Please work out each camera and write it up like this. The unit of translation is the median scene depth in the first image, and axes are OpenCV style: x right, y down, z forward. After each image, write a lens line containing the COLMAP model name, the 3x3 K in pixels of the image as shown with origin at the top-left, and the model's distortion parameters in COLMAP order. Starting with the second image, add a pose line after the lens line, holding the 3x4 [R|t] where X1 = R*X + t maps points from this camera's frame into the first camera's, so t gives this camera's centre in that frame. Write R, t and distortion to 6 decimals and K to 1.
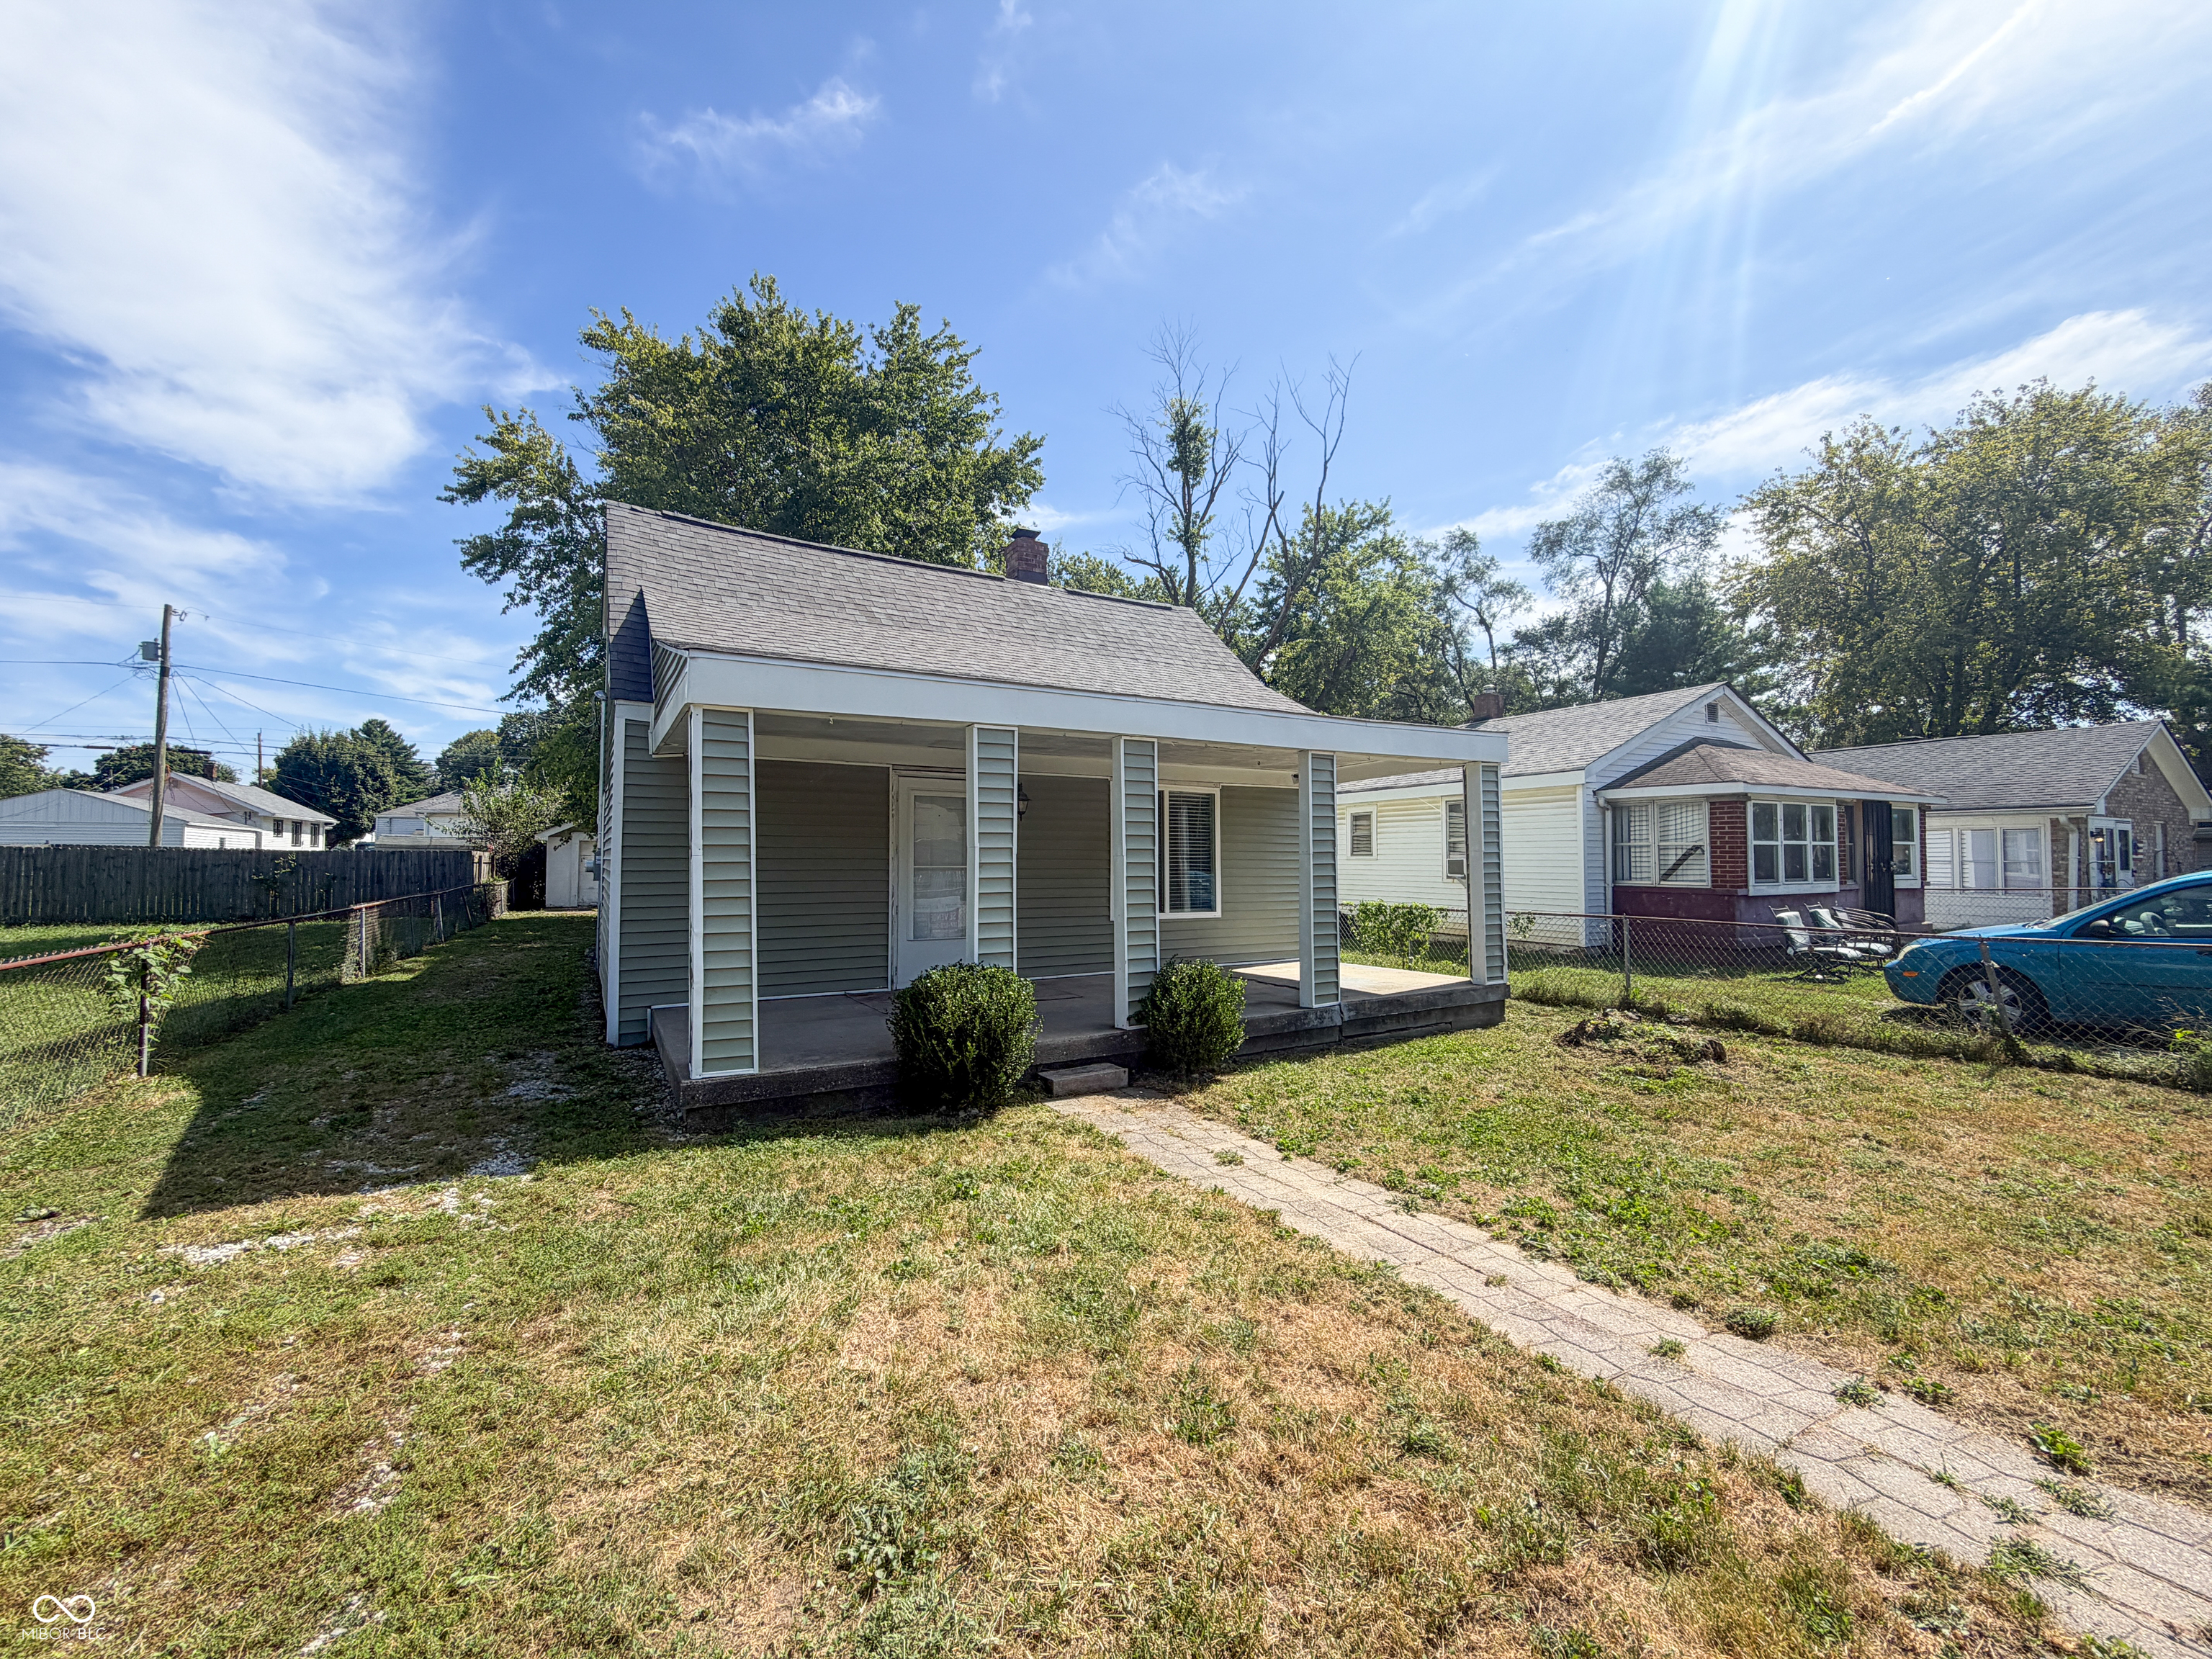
lens RADIAL K [[877.9, 0, 1109.8], [0, 877.9, 826.0], [0, 0, 1]] dist [-0.004952, 0.000780]
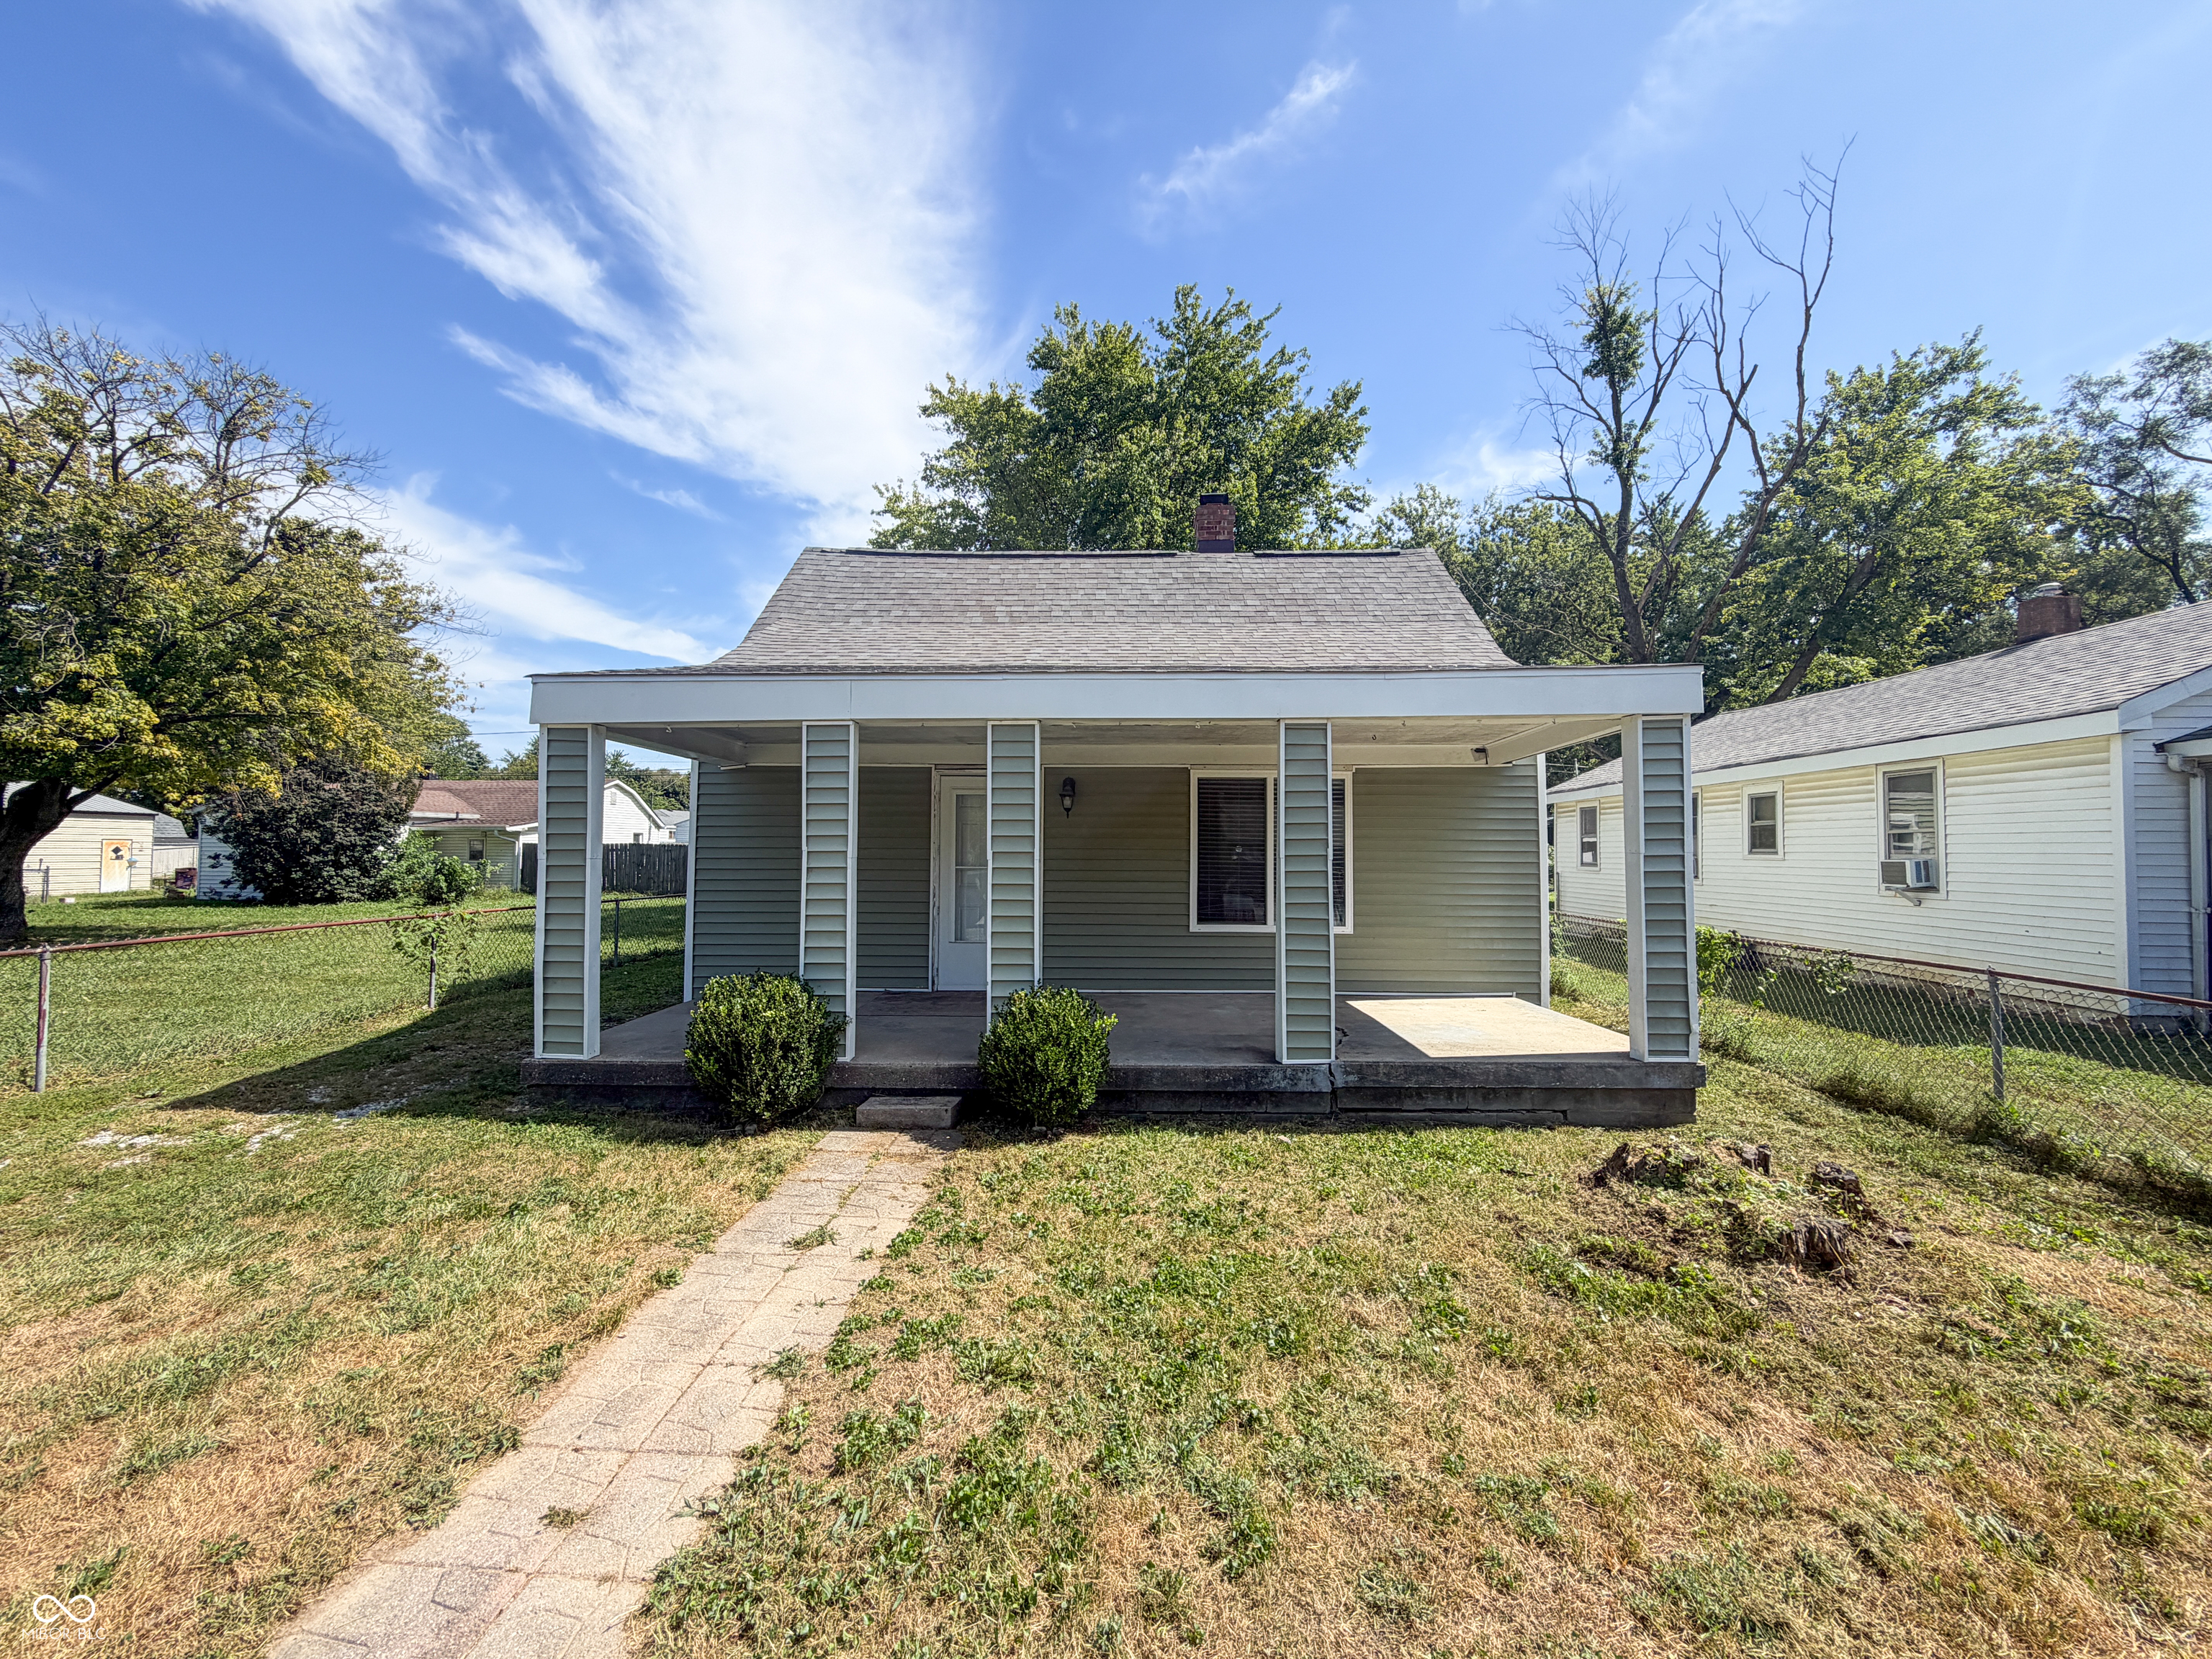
lens RADIAL K [[877.9, 0, 1107.0], [0, 877.9, 839.1], [0, 0, 1]] dist [-0.004952, 0.000780]
pose [[0.852147, -0.006094, -0.523267, 0.213914], [0.017982, 0.999683, 0.017643, -0.000652], [0.522993, -0.024444, 0.851986, 0.122665]]
